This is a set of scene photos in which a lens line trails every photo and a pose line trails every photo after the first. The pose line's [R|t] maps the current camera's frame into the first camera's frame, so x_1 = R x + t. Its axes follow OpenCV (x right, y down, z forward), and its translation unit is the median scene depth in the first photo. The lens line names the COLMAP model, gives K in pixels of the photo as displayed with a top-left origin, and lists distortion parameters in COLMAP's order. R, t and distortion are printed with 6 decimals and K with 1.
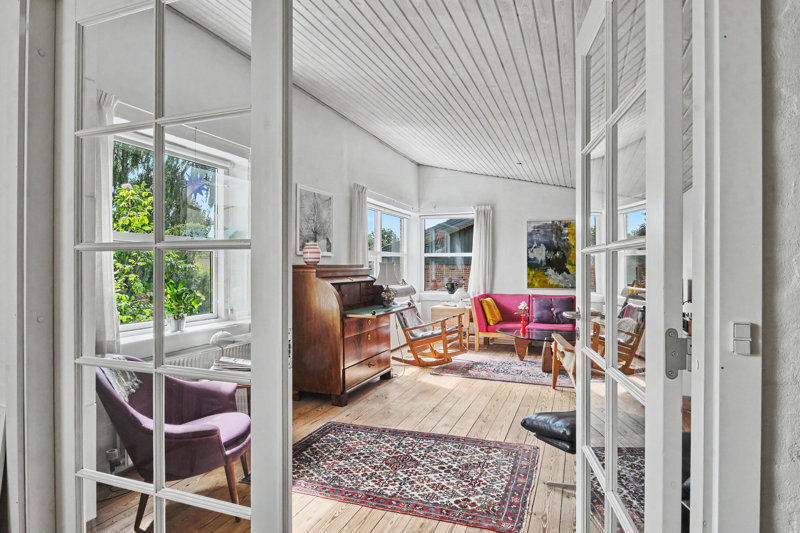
lens RADIAL K [[473.9, 0, 399.6], [0, 473.9, 265.2], [0, 0, 1]] dist [0.002565, -0.000153]
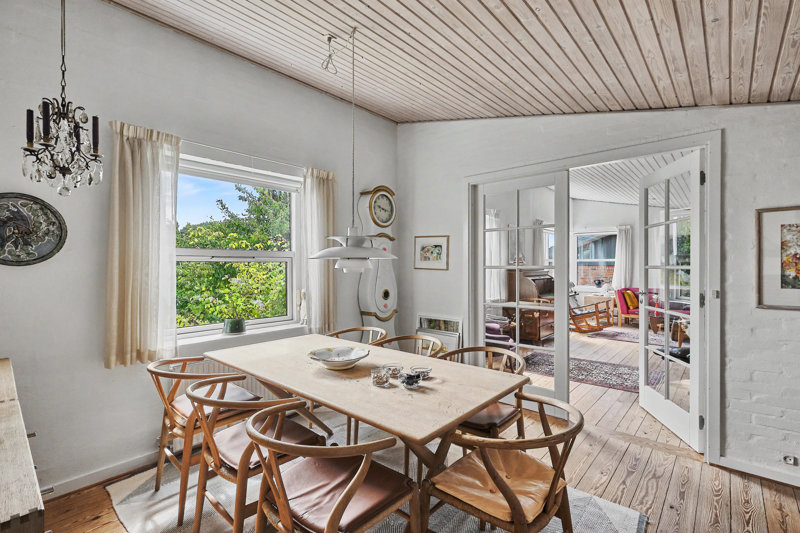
lens RADIAL K [[368.9, 0, 397.4], [0, 368.9, 265.1], [0, 0, 1]] dist [-0.000744, -0.000231]
pose [[0.934576, -0.000070, -0.355763, -0.081779], [0.000374, 1.000000, 0.000786, -0.011667], [0.355762, -0.000867, 0.934576, -0.343036]]
